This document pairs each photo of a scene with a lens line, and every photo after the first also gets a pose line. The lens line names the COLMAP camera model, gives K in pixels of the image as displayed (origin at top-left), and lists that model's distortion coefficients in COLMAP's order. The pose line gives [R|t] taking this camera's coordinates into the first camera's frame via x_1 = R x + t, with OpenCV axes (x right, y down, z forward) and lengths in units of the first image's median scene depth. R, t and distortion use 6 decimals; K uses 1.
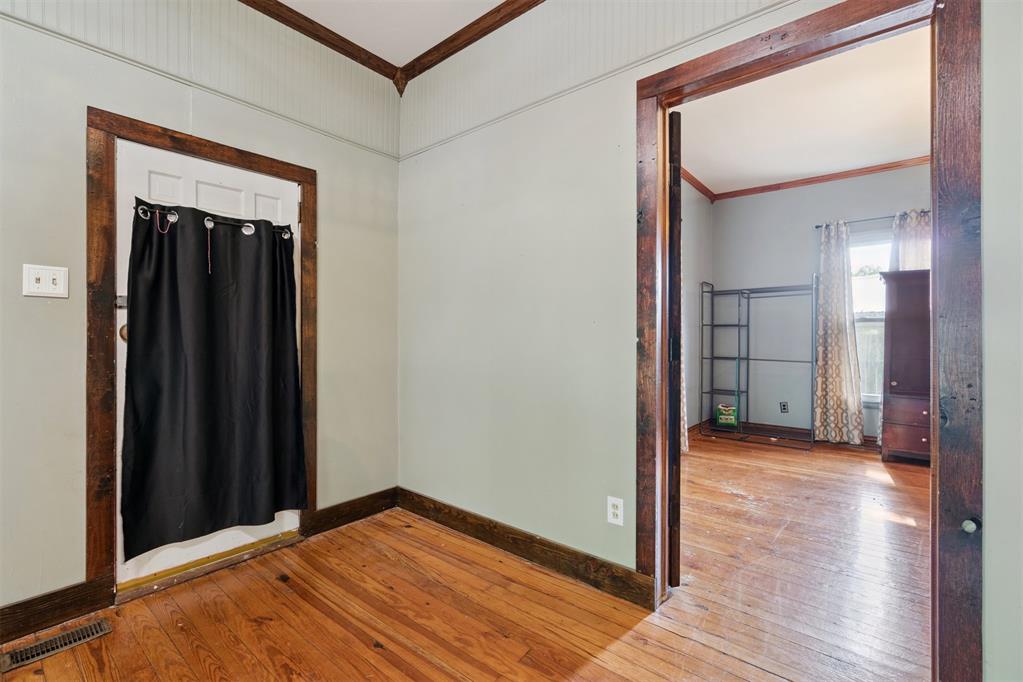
lens RADIAL K [[437.4, 0, 512.8], [0, 437.4, 335.2], [0, 0, 1]] dist [-0.004712, 0.000396]
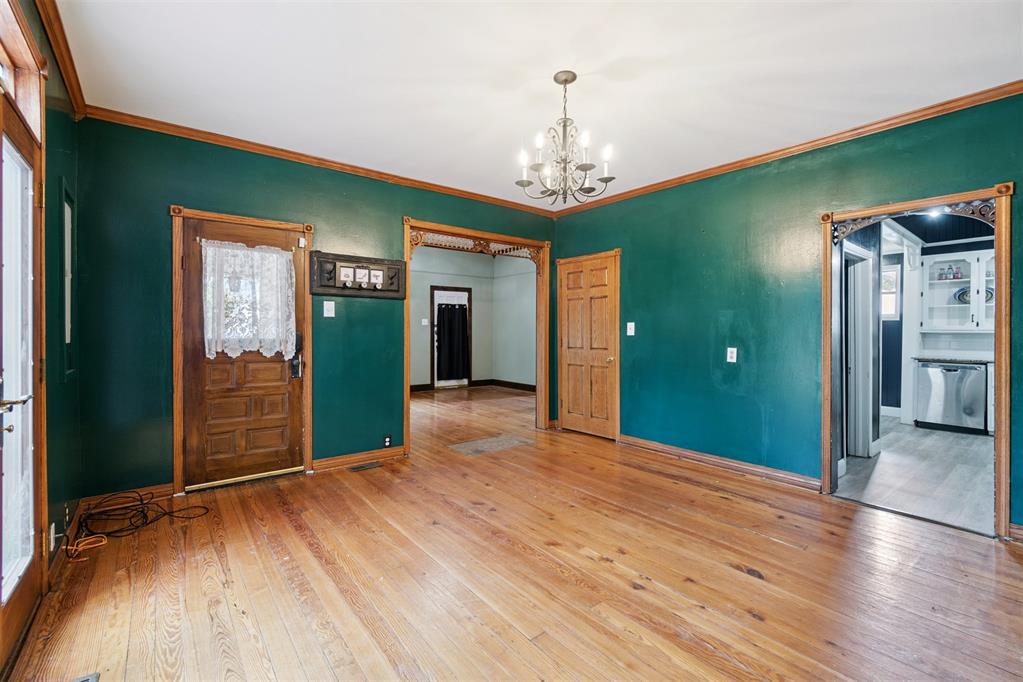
lens RADIAL K [[437.4, 0, 514.8], [0, 437.4, 335.5], [0, 0, 1]] dist [-0.004712, 0.000396]
pose [[0.979540, 0.006211, -0.201153, 0.737983], [-0.004108, 0.999933, 0.010867, -0.022923], [0.201207, -0.009818, 0.979499, -2.892018]]
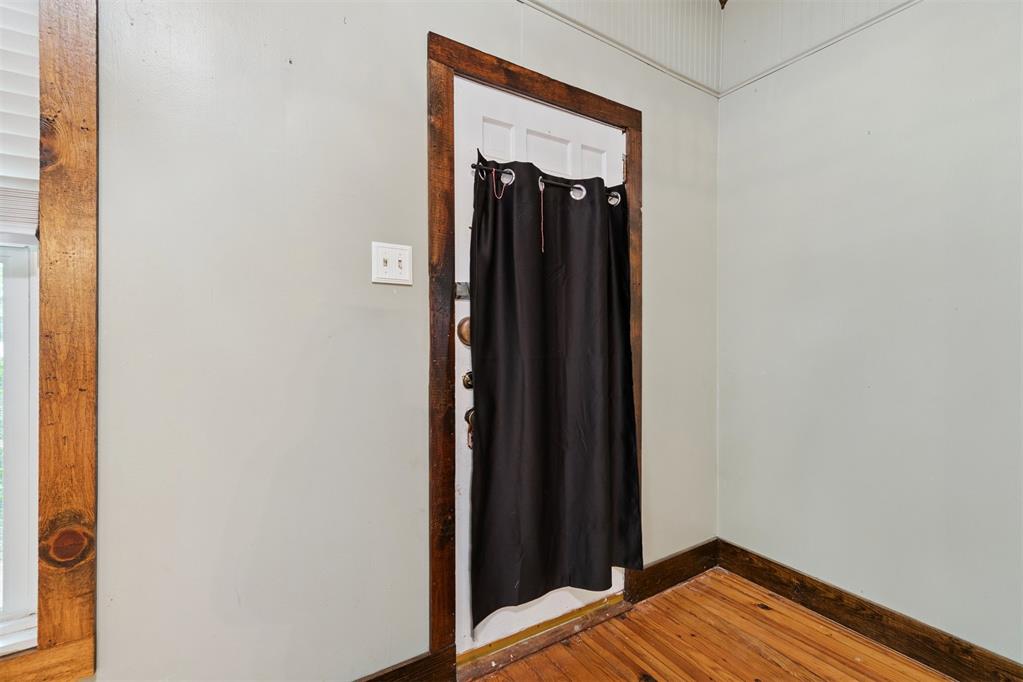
lens RADIAL K [[437.4, 0, 510.8], [0, 437.4, 340.9], [0, 0, 1]] dist [-0.004712, 0.000396]
pose [[0.950808, 0.007602, -0.309687, -0.494180], [-0.002366, 0.999848, 0.017281, -0.001455], [0.309772, -0.015698, 0.950681, 0.256492]]
